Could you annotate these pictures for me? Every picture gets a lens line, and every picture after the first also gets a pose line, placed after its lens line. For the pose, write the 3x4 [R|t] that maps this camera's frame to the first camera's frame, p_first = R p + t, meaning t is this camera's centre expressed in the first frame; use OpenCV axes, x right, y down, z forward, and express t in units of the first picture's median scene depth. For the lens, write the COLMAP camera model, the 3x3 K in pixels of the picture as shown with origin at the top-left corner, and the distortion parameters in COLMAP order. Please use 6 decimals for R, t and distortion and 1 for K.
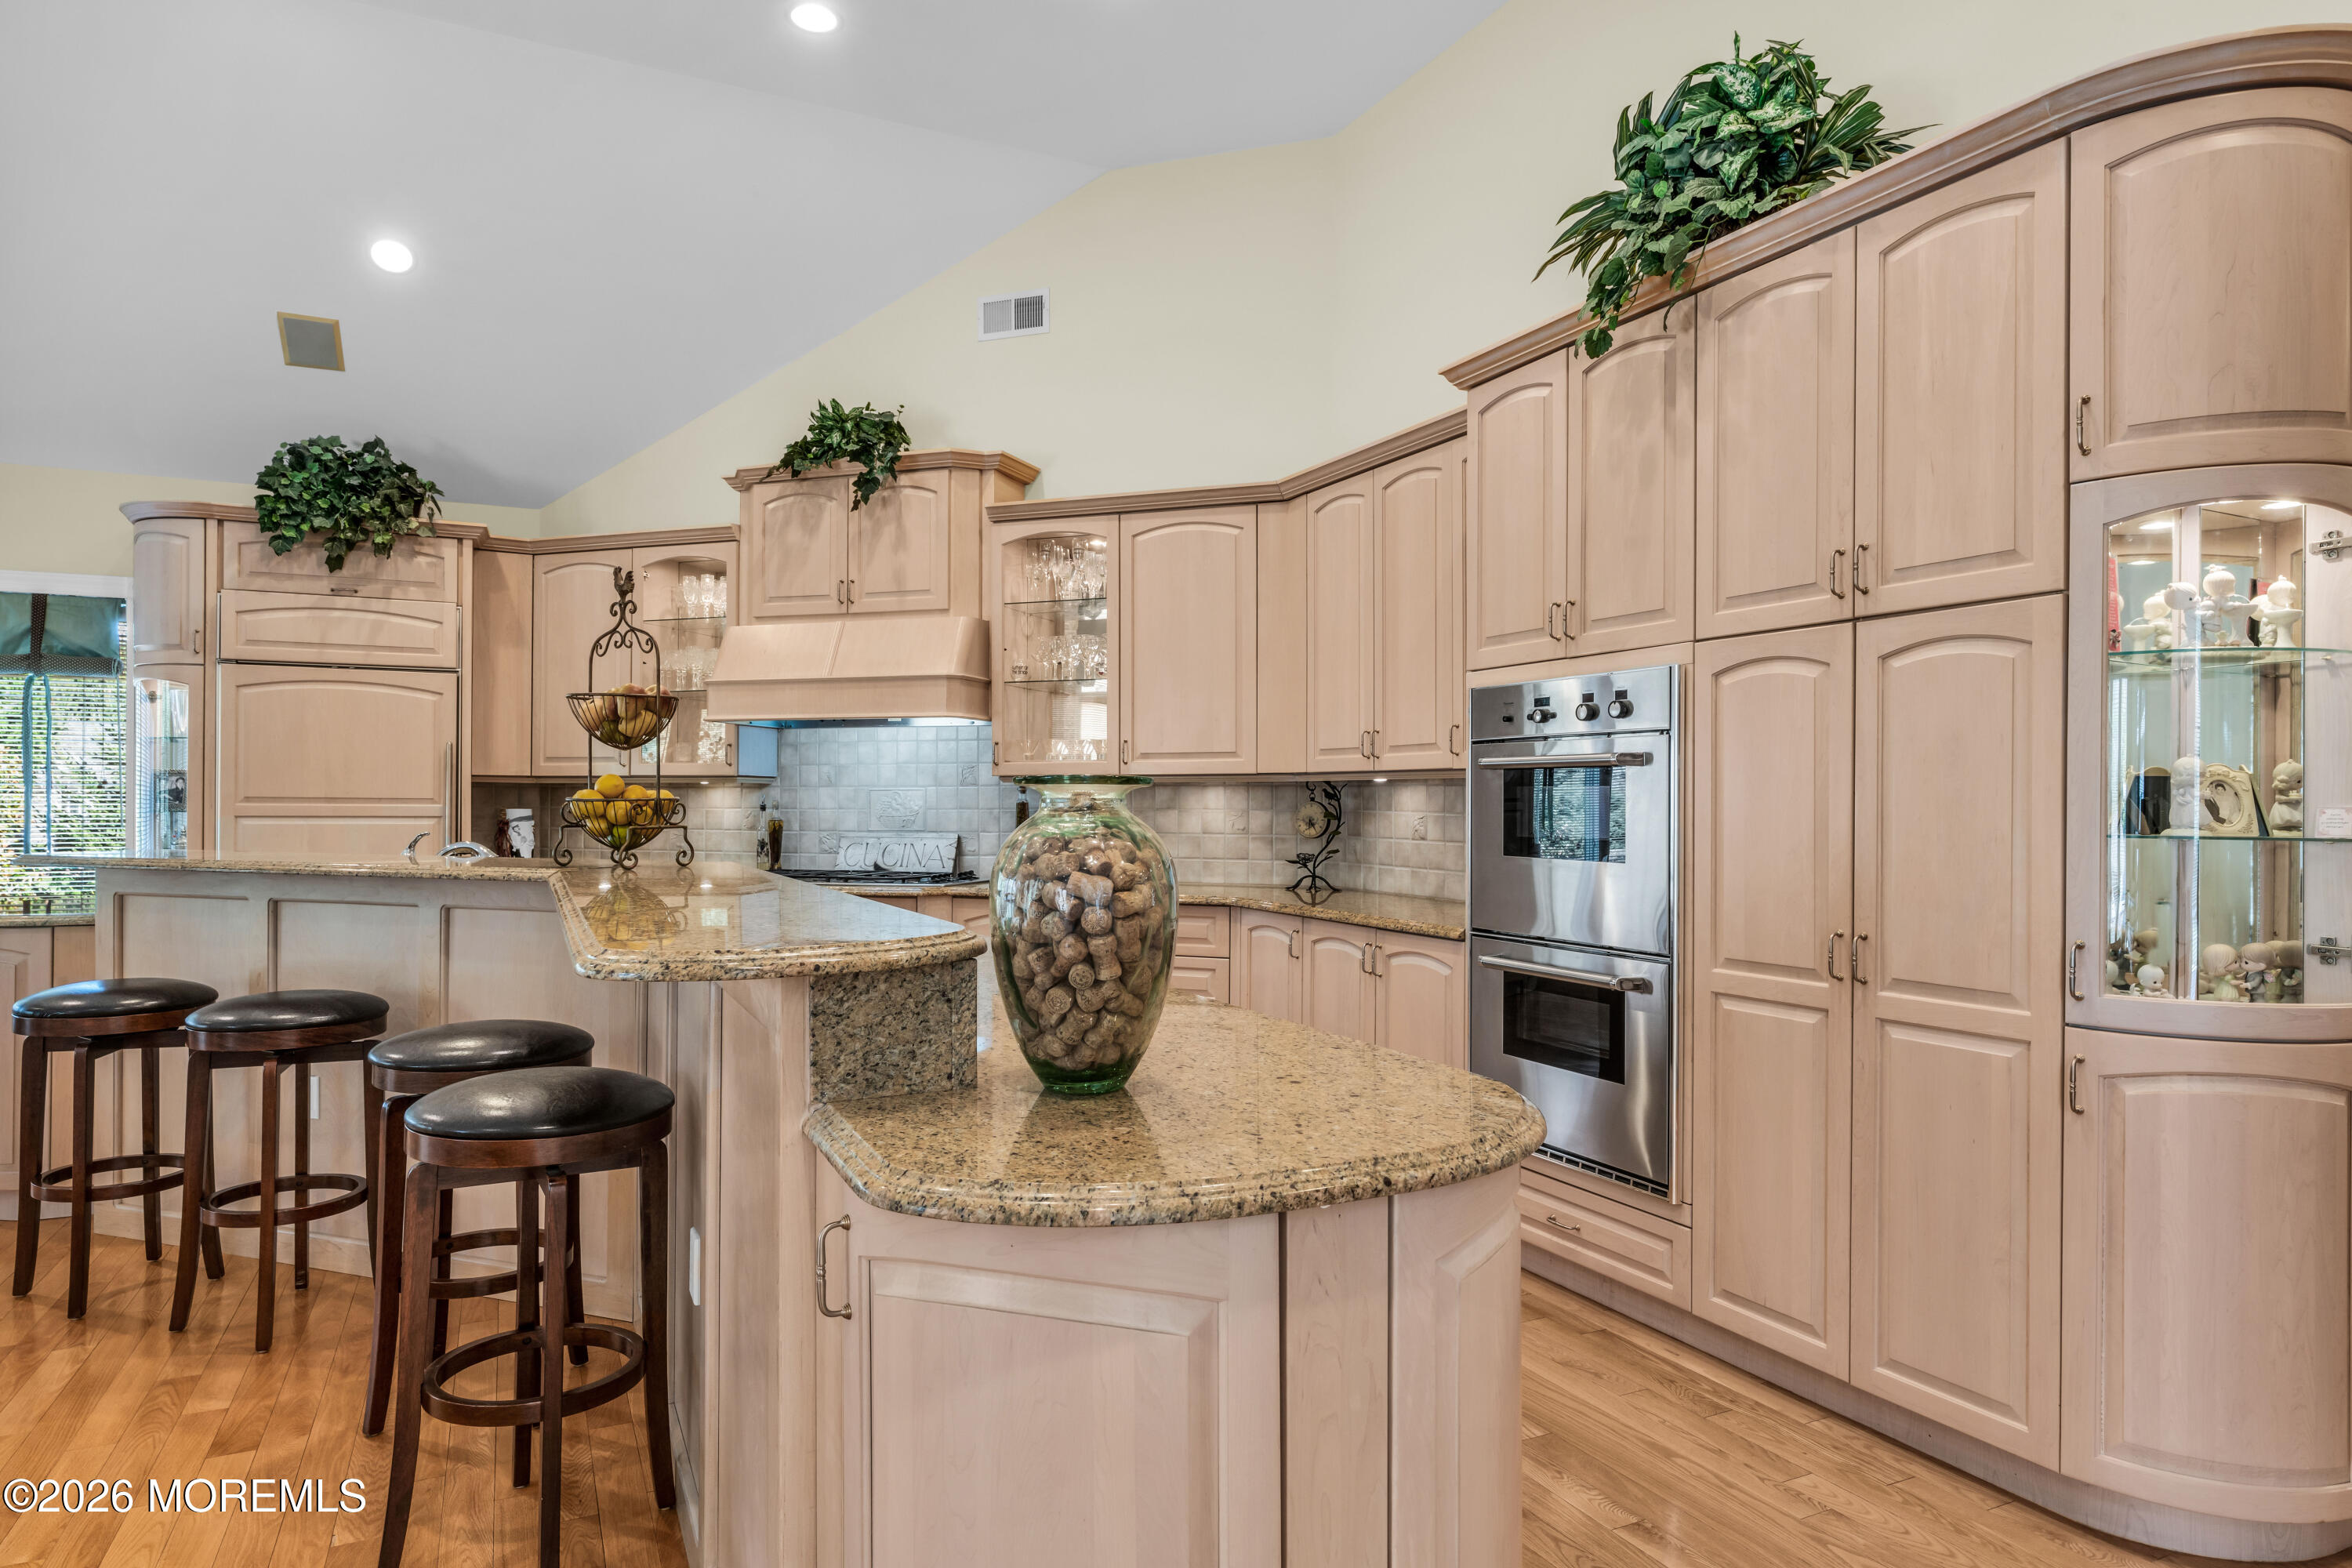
lens RADIAL K [[1334.2, 0, 1187.1], [0, 1334.2, 804.3], [0, 0, 1]] dist [-0.000534, -0.003872]
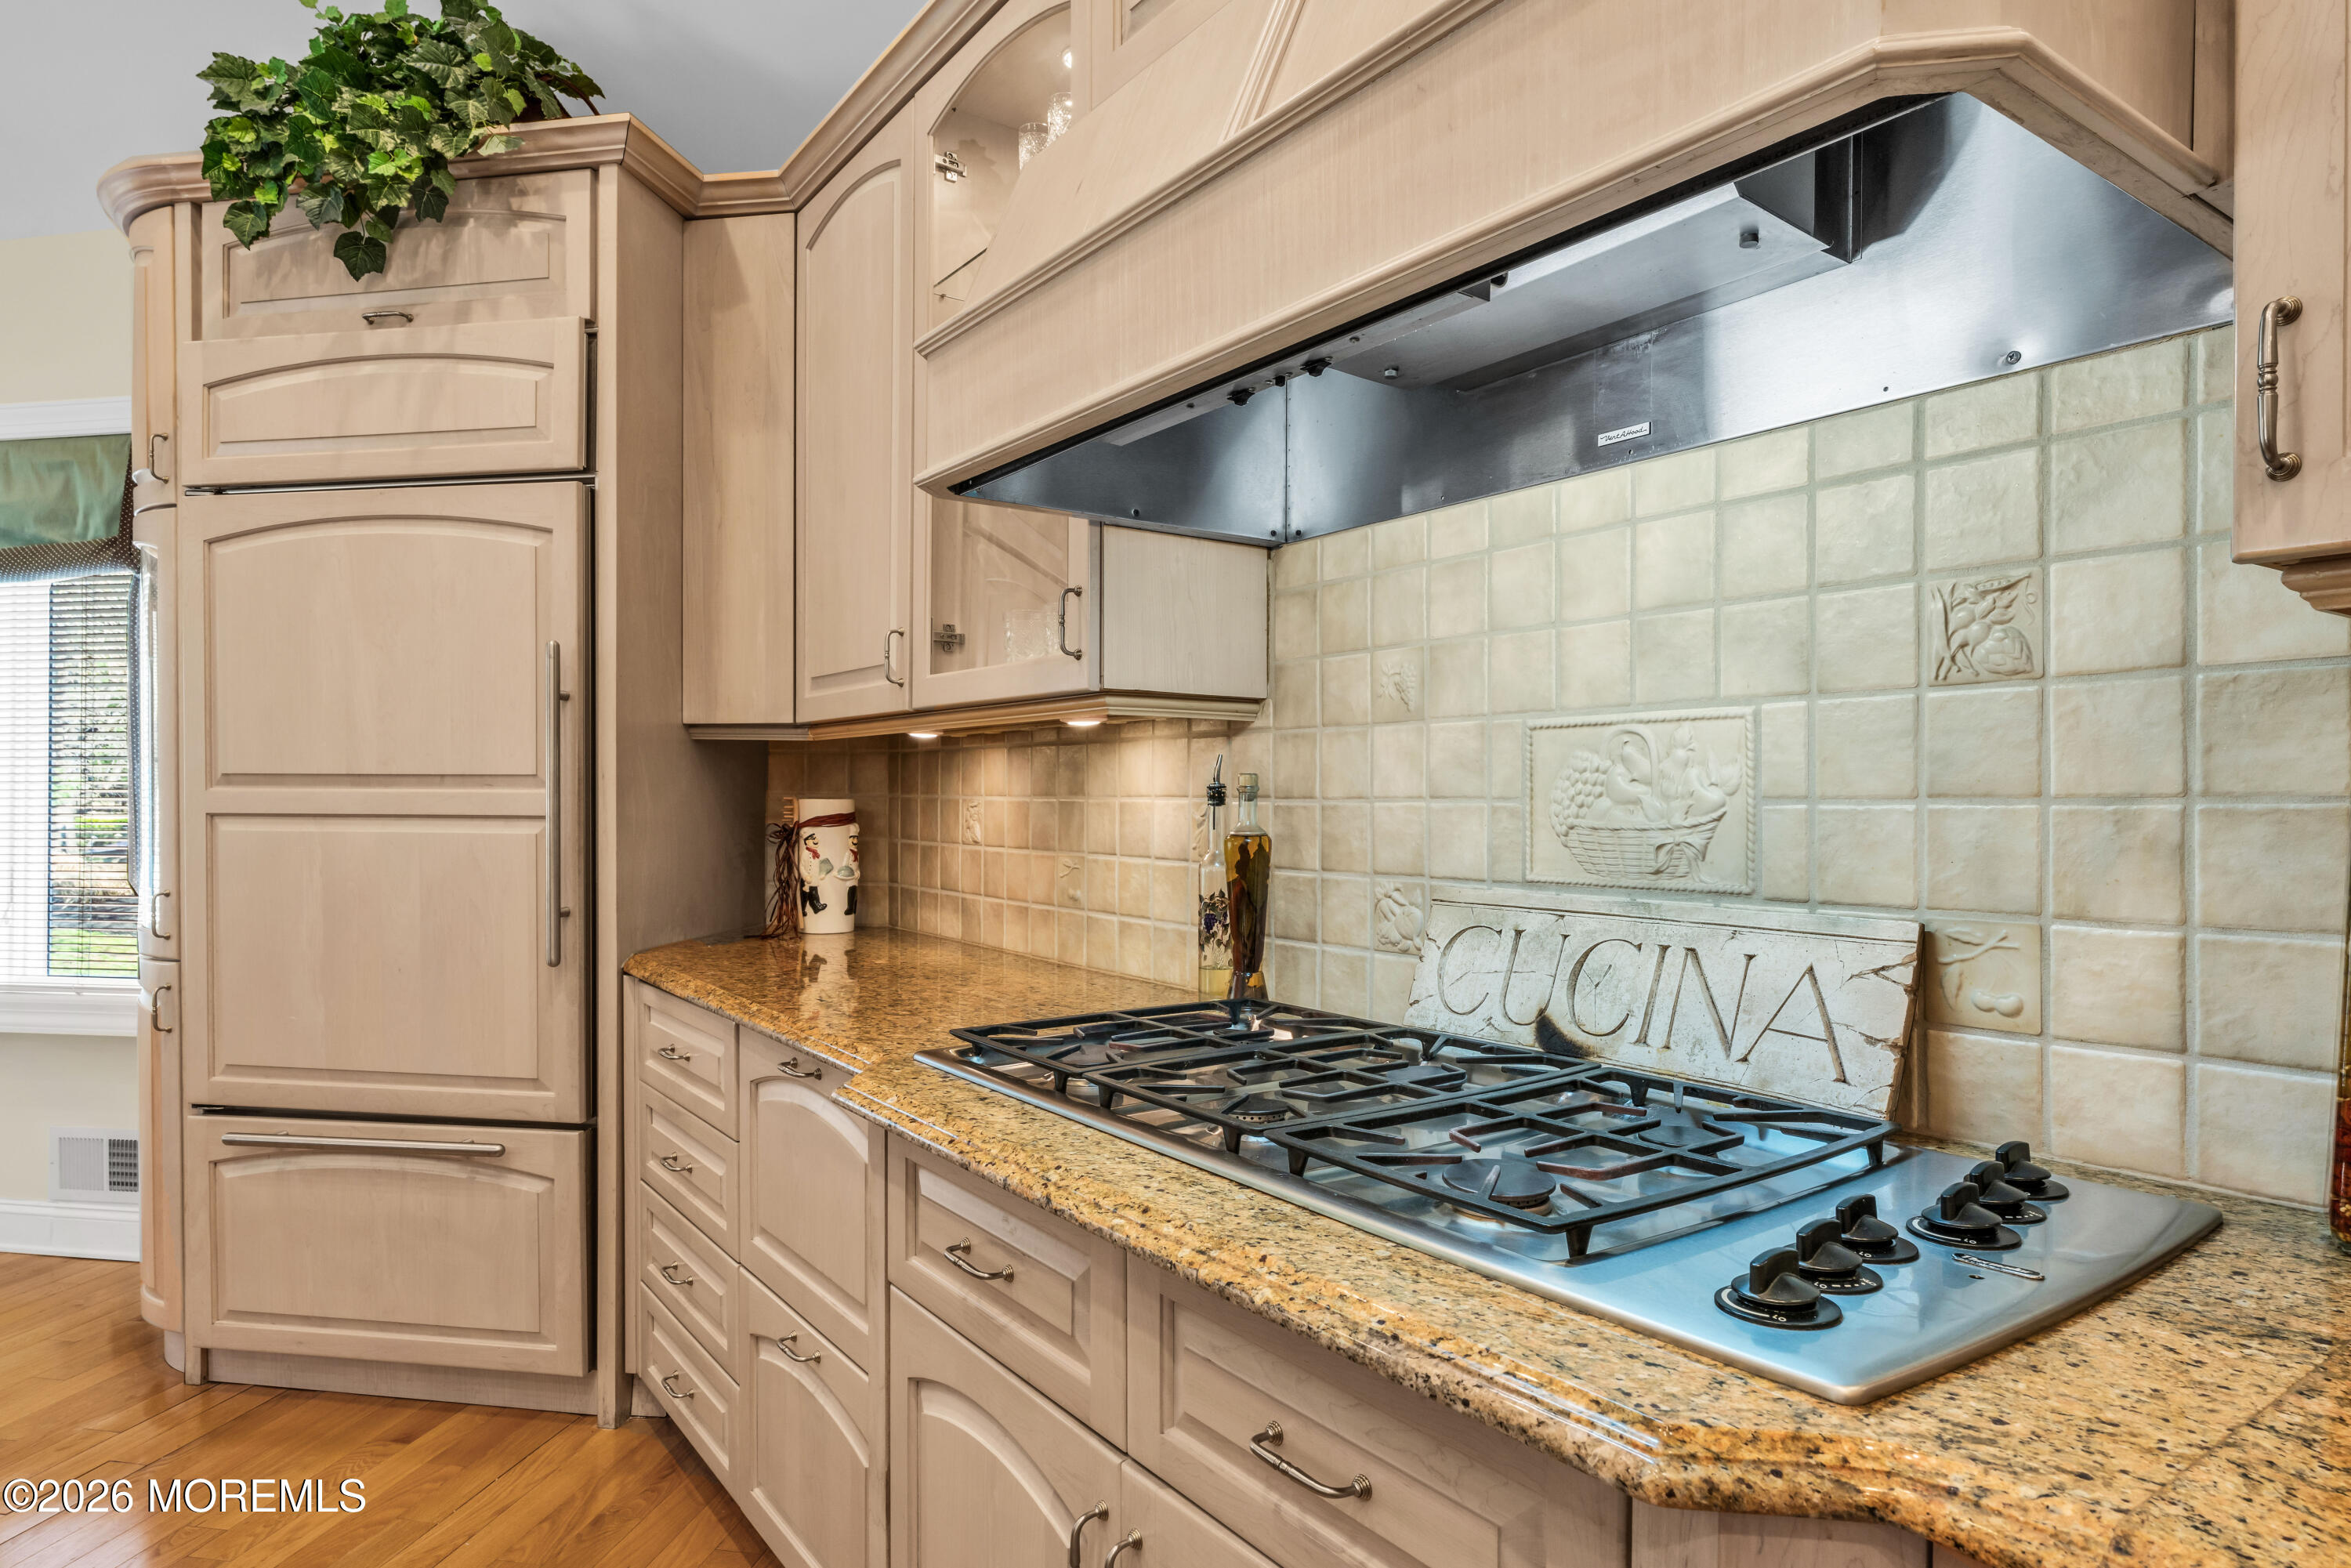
lens RADIAL K [[1333.6, 0, 1176.6], [0, 1333.6, 801.9], [0, 0, 1]] dist [-0.000534, -0.003872]
pose [[0.807523, 0.001132, -0.589835, -0.150910], [0.001284, 0.999992, 0.003677, 0.003199], [0.589835, -0.003727, 0.807515, 0.807843]]
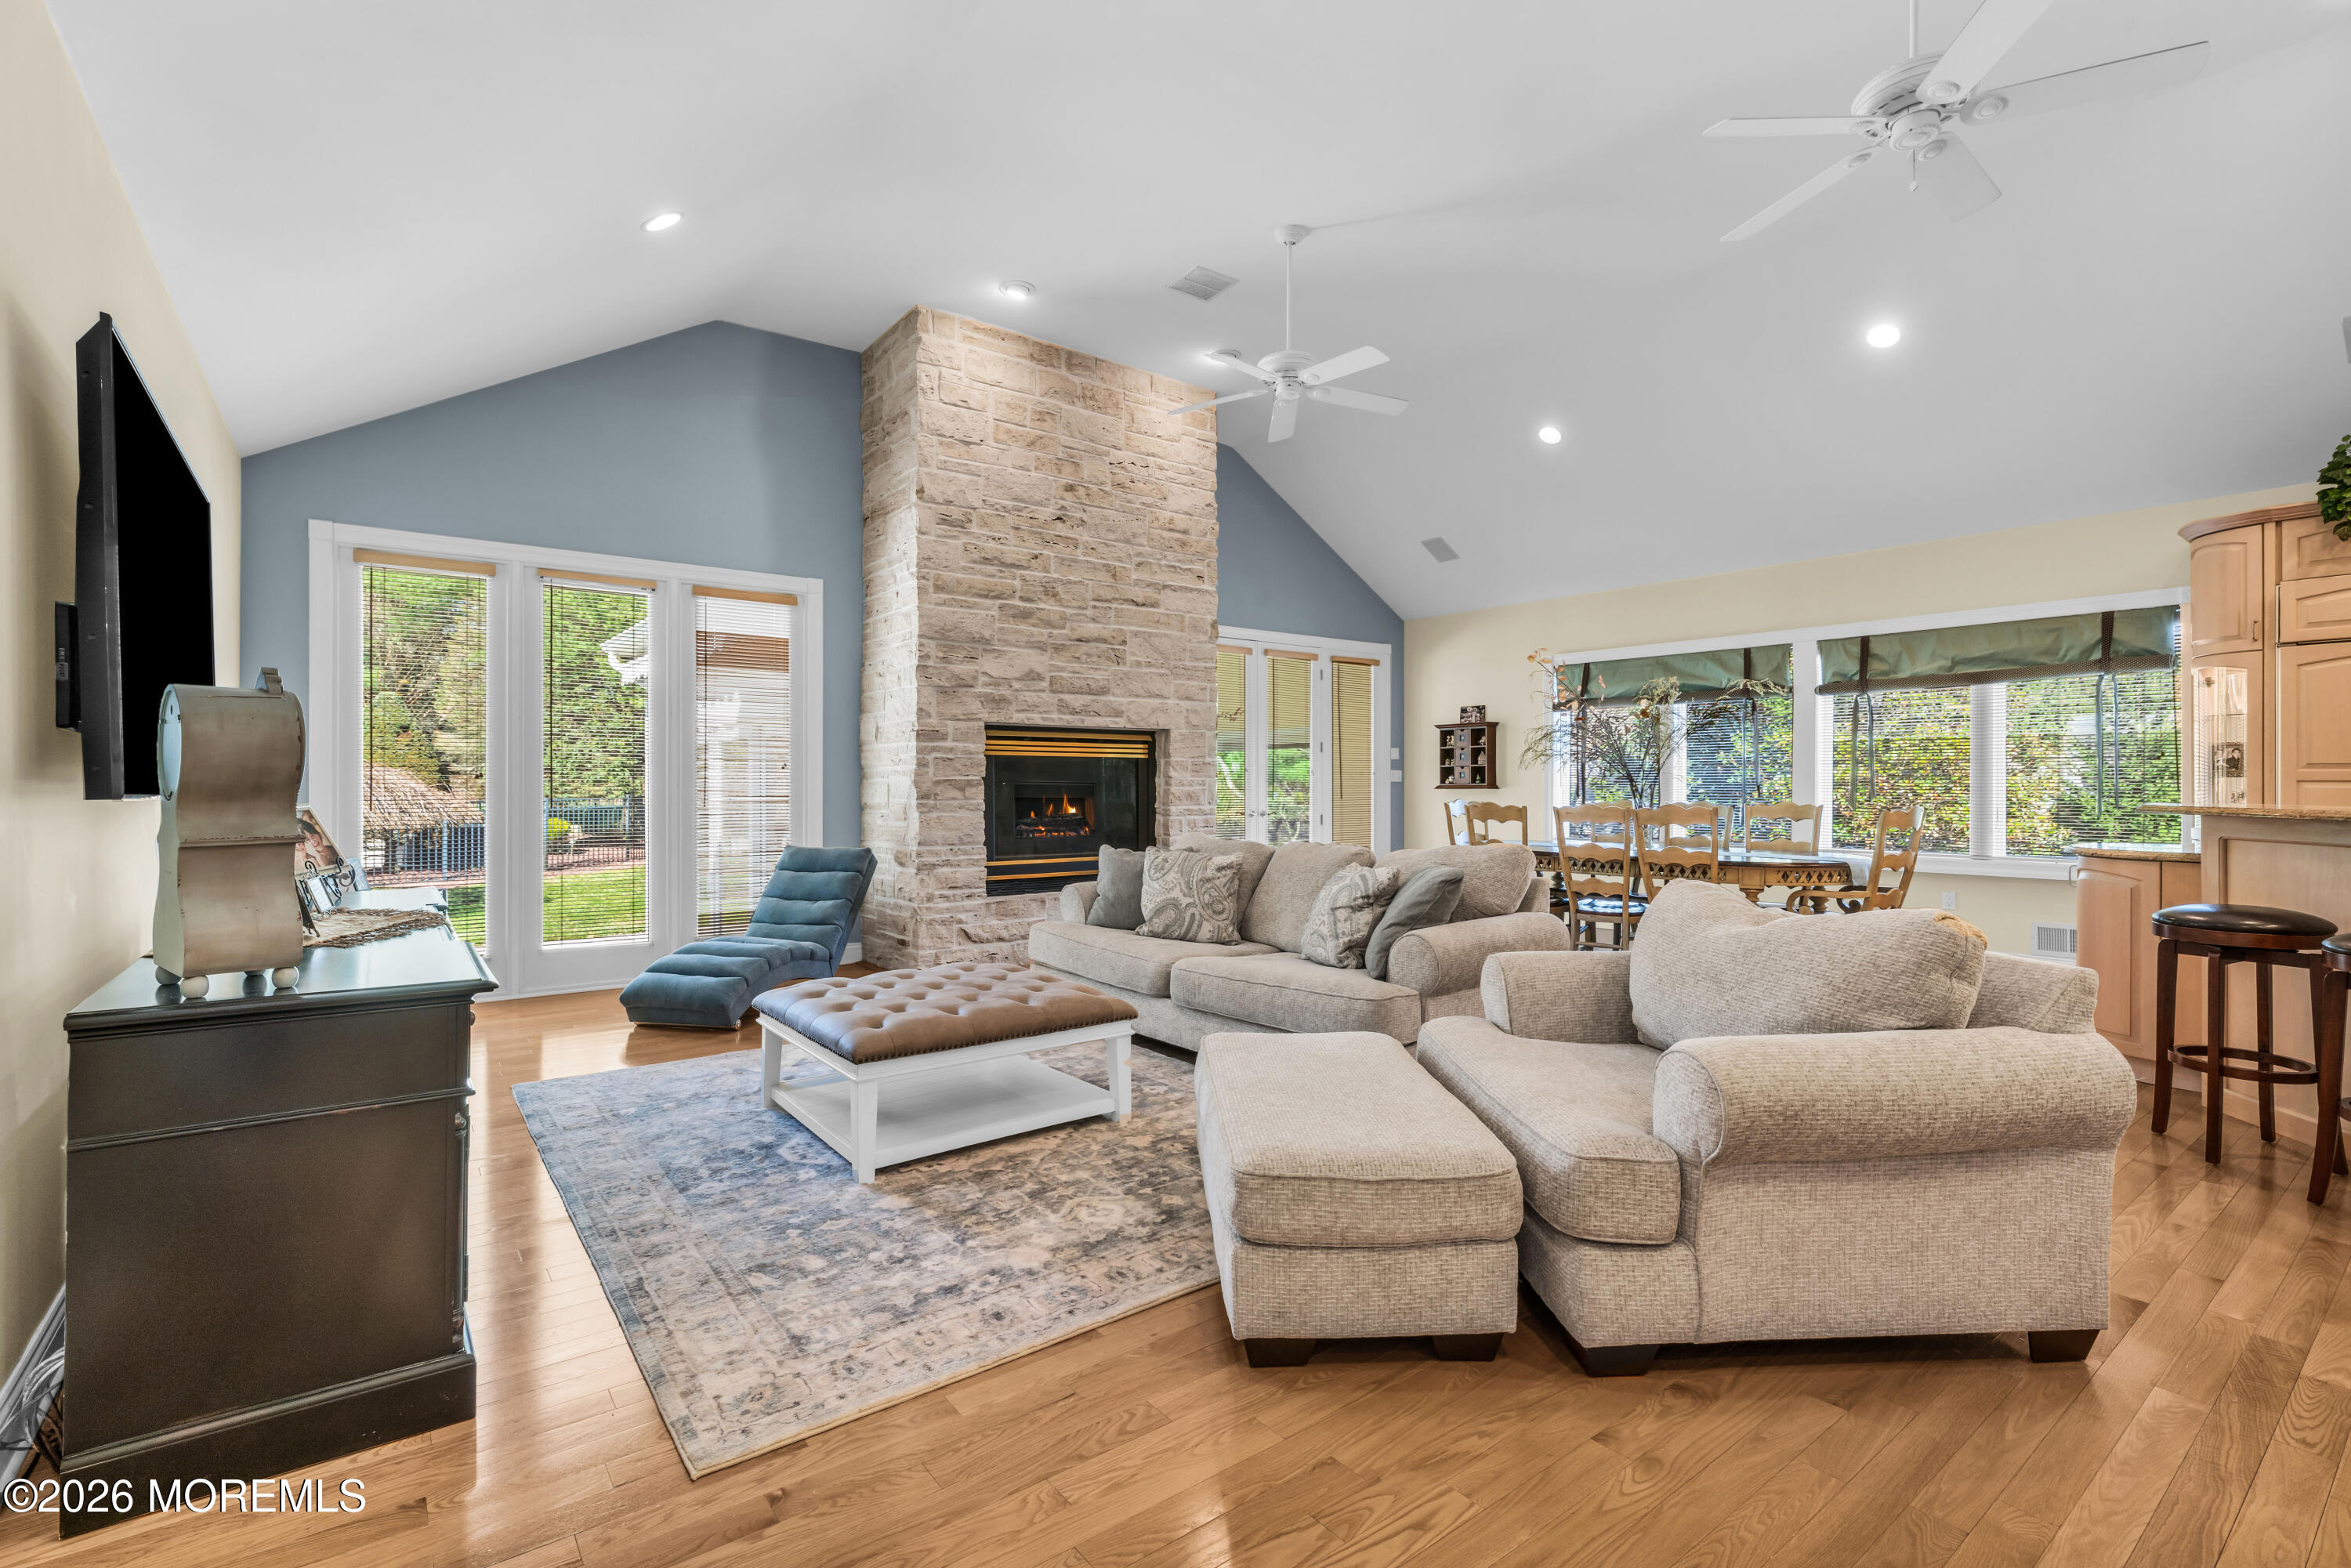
lens RADIAL K [[1062.5, 0, 1170.9], [0, 1062.5, 780.5], [0, 0, 1]] dist [-0.002421, 0.001639]
pose [[0.178670, -0.004018, -0.983901, -0.002415], [0.000862, 0.999992, -0.003927, 0.011051], [0.983909, -0.000147, 0.178672, -0.092966]]
